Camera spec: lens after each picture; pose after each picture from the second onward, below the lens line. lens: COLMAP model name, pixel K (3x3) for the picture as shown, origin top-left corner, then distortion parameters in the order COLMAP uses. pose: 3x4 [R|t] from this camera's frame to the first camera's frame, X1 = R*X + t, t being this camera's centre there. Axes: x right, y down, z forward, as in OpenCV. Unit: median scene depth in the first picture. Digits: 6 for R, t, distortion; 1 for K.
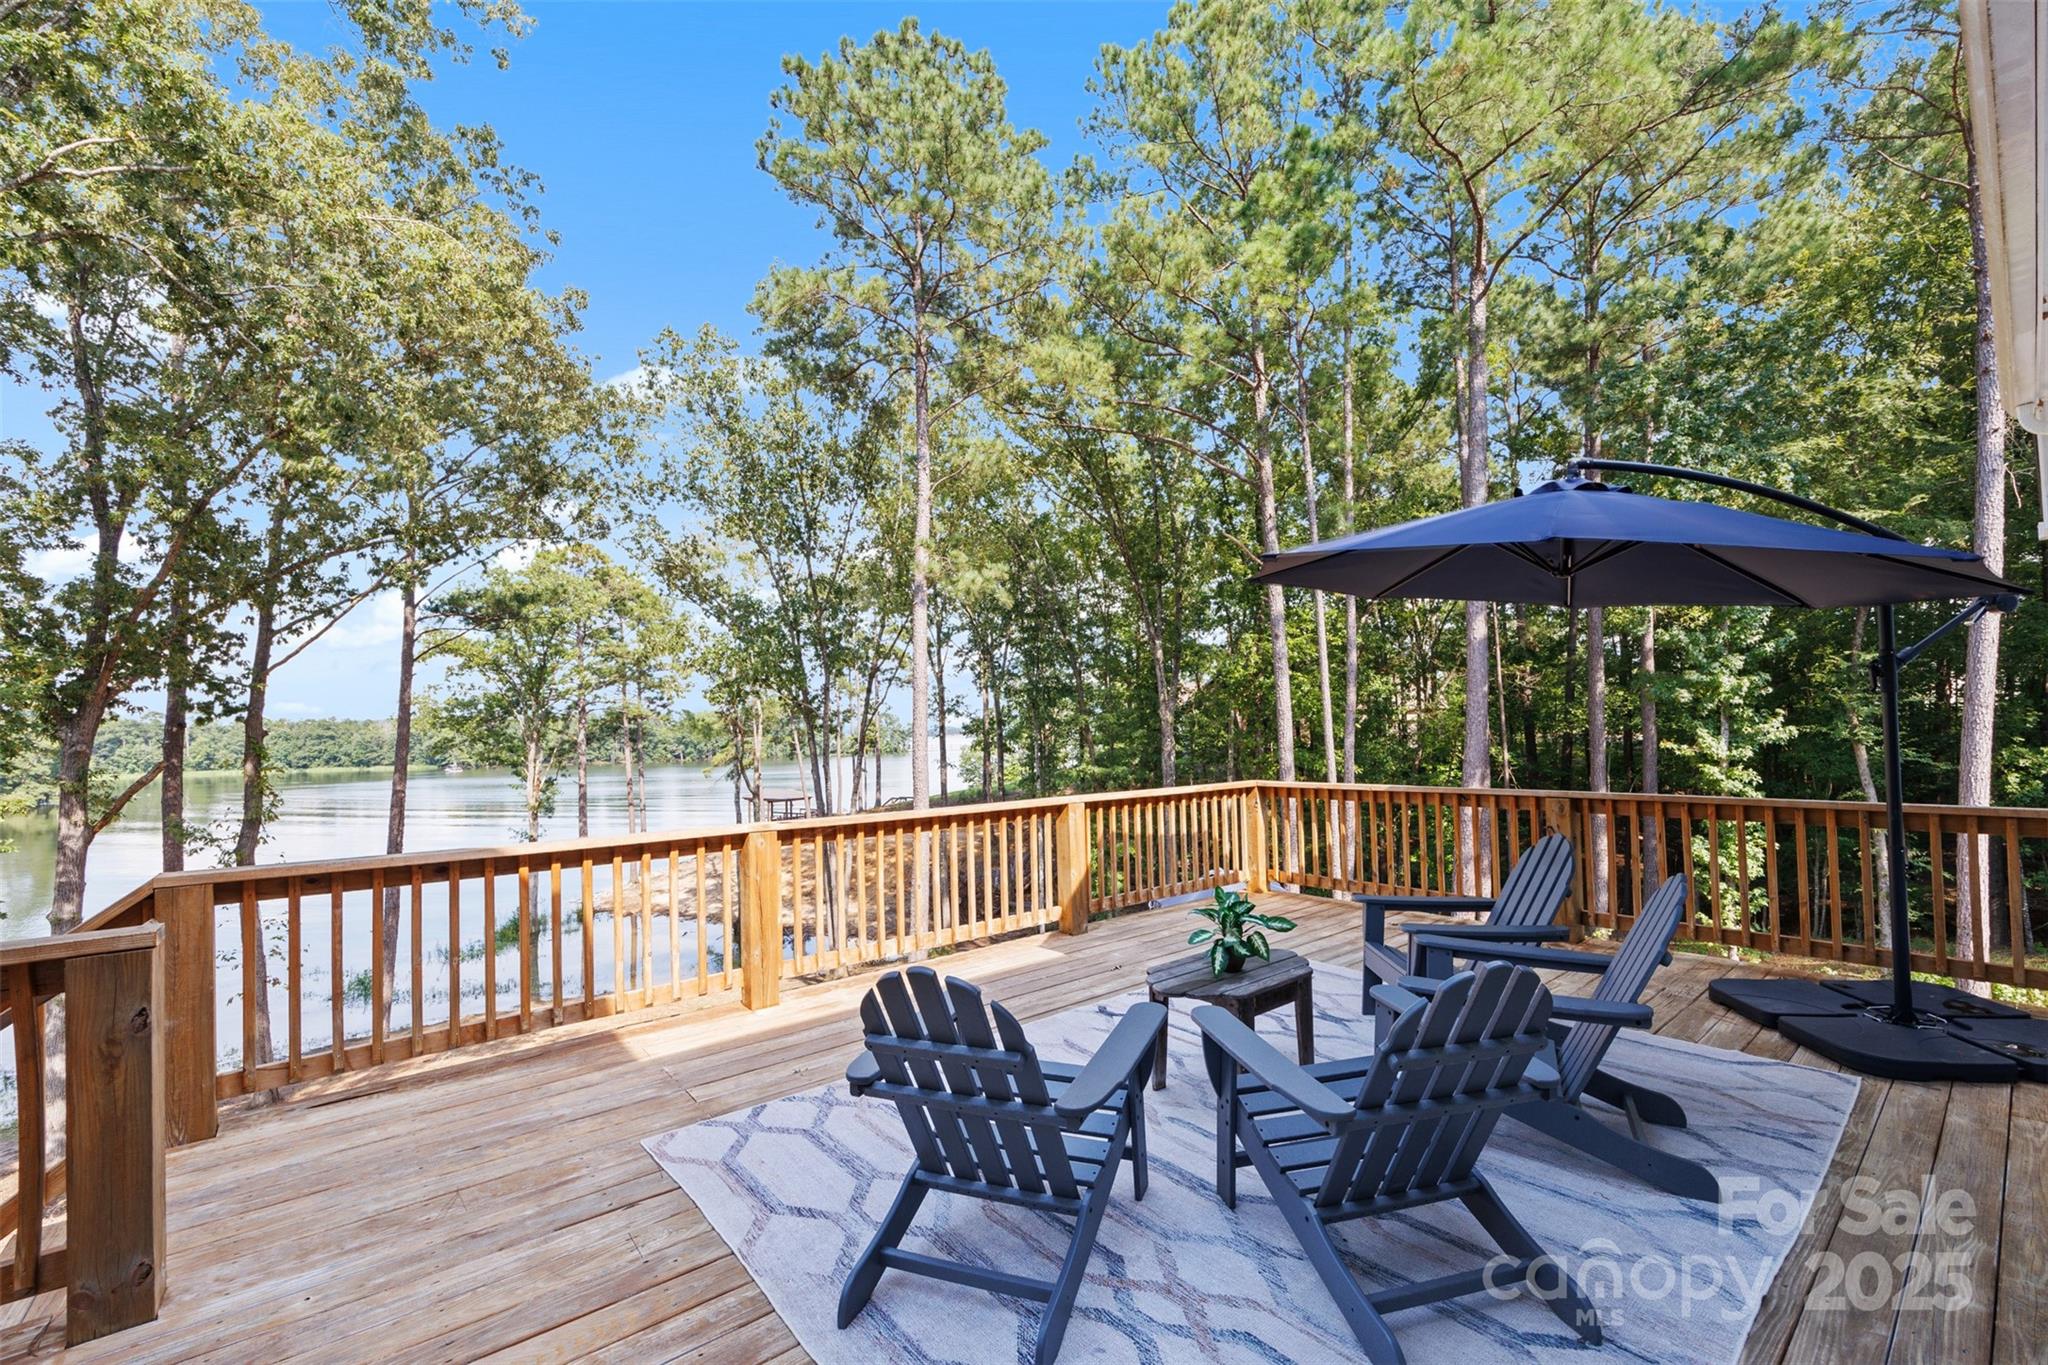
lens RADIAL K [[834.4, 0, 1049.7], [0, 834.4, 712.3], [0, 0, 1]] dist [0.002911, -0.000646]
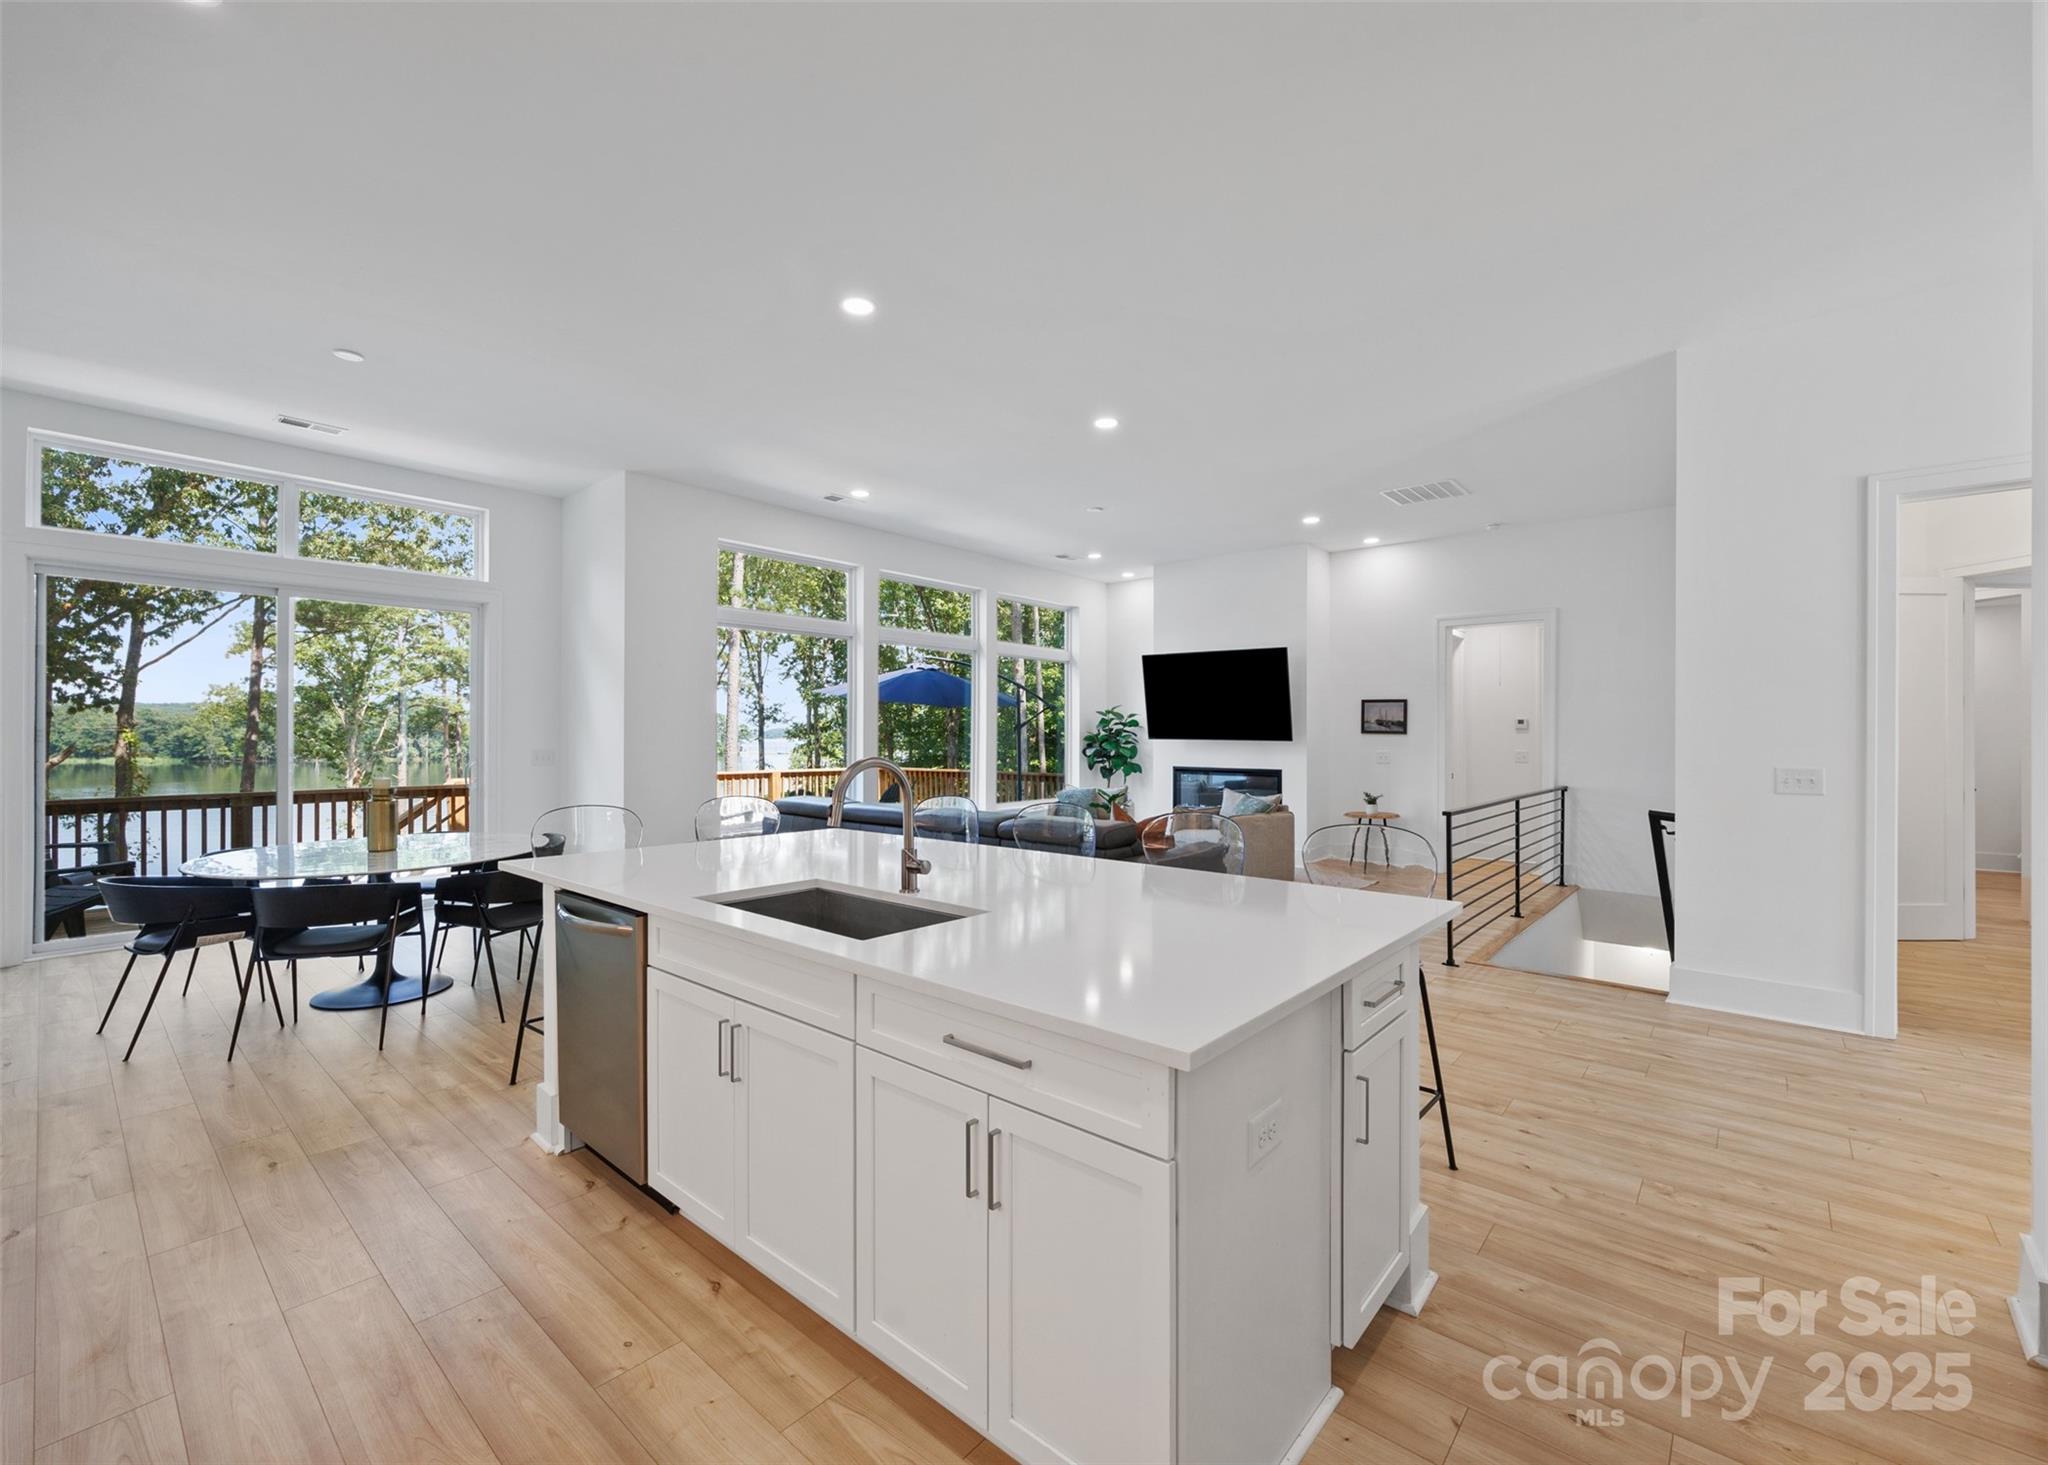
lens RADIAL K [[822.8, 0, 1042.0], [0, 822.8, 737.8], [0, 0, 1]] dist [-0.015402, 0.000909]
pose [[0.982707, 0.023160, 0.183712, 0.059314], [-0.027268, 0.999431, 0.019866, -0.008295], [-0.183147, -0.024532, 0.982779, -0.245052]]
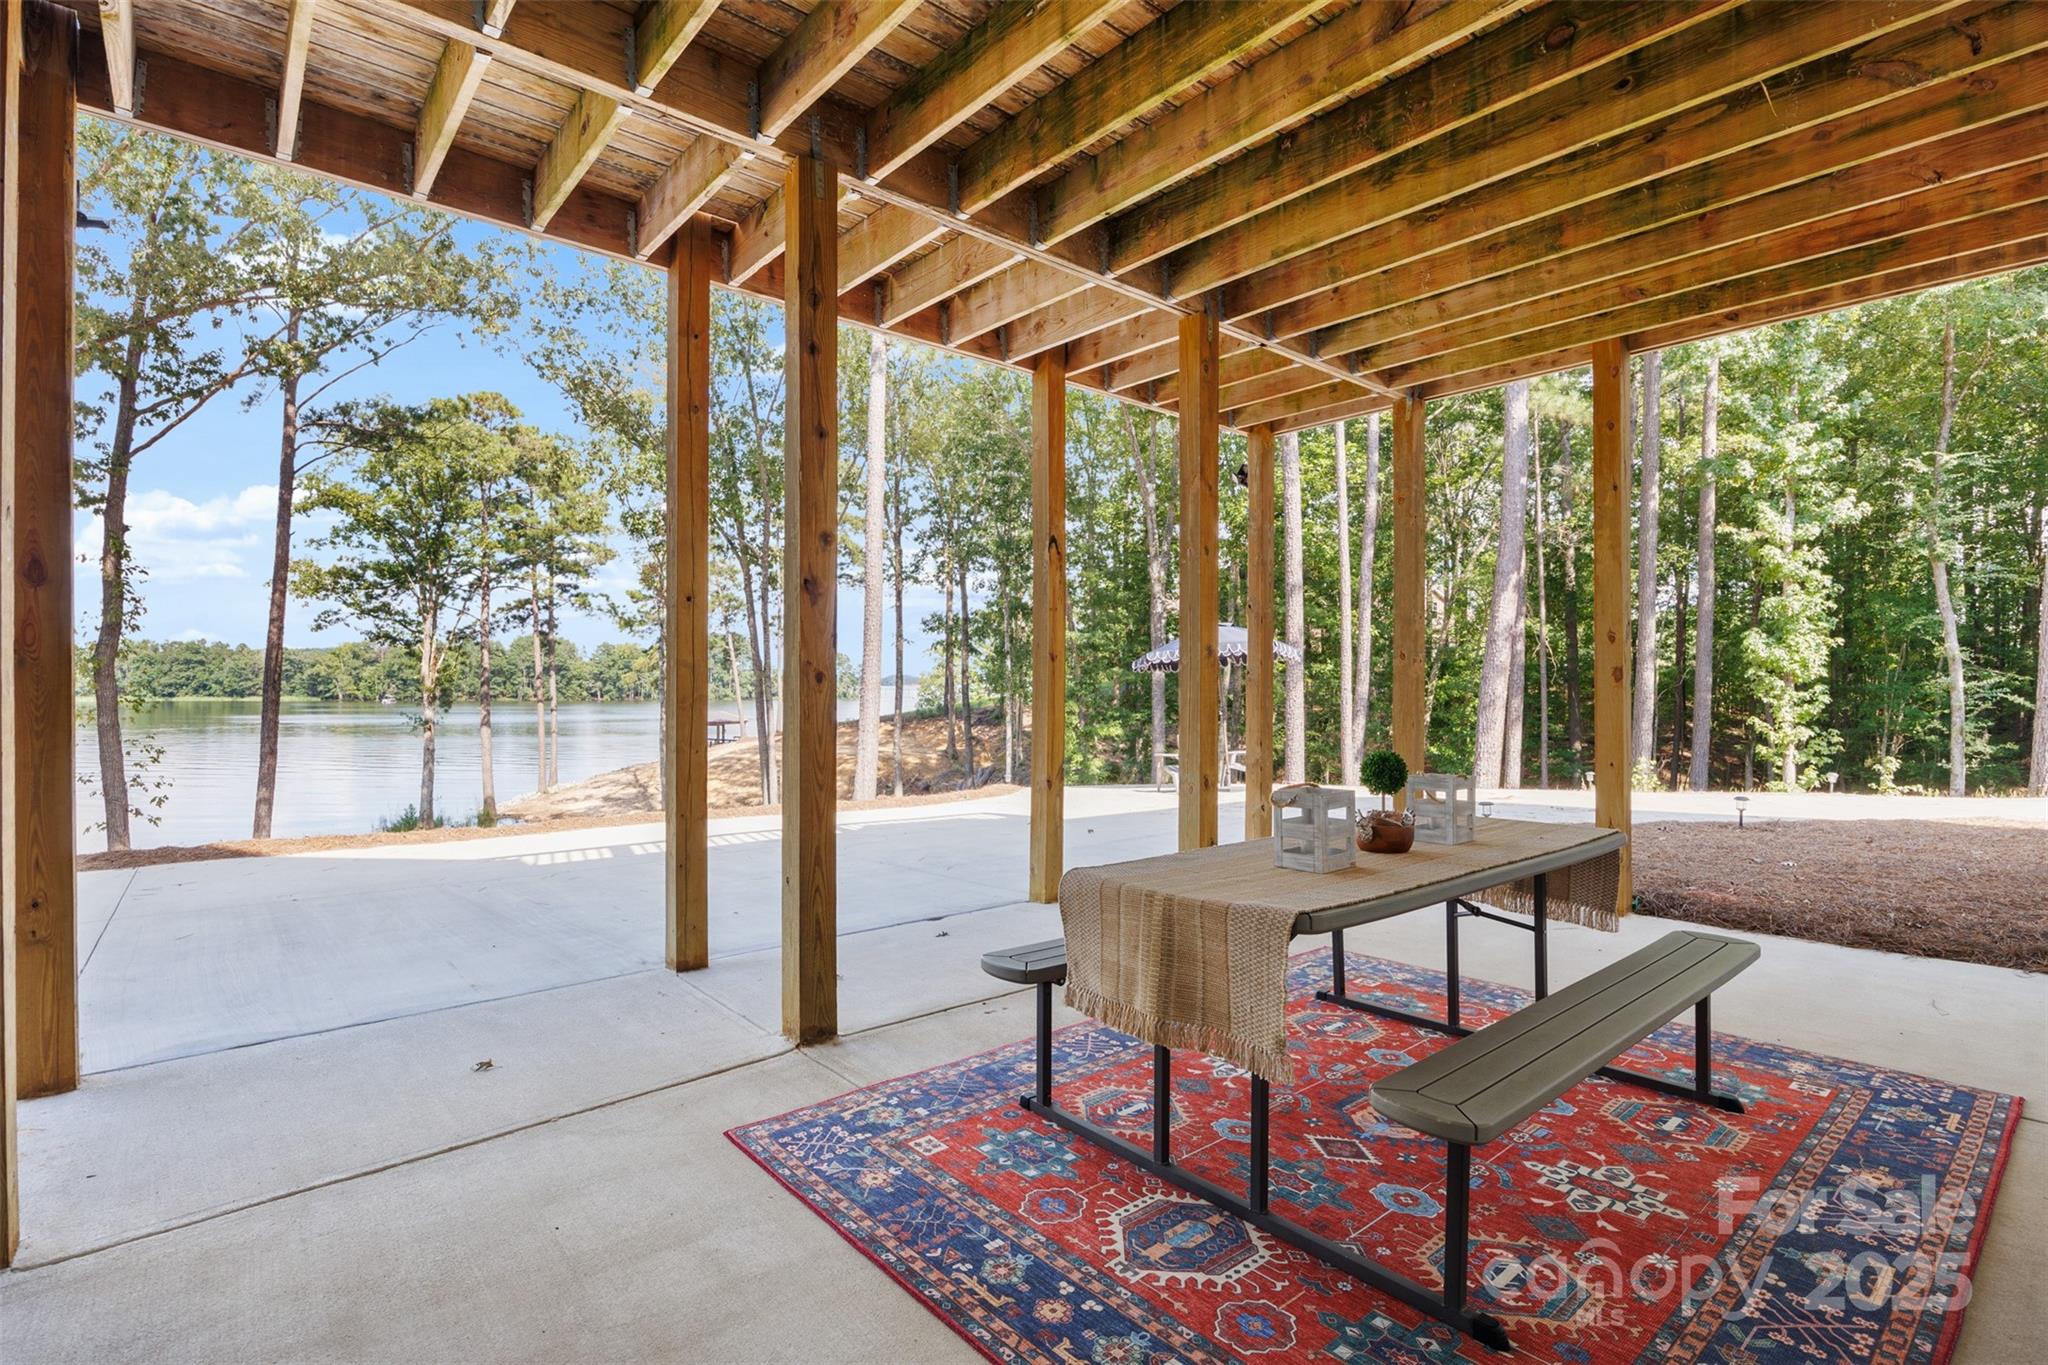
lens RADIAL K [[963.2, 0, 1027.4], [0, 963.2, 683.5], [0, 0, 1]] dist [-0.014470, 0.001266]
pose [[0.999735, 0.022507, 0.004866, 0.002649], [-0.022623, 0.999422, 0.025360, 0.111649], [-0.004293, -0.025463, 0.999667, -0.002800]]
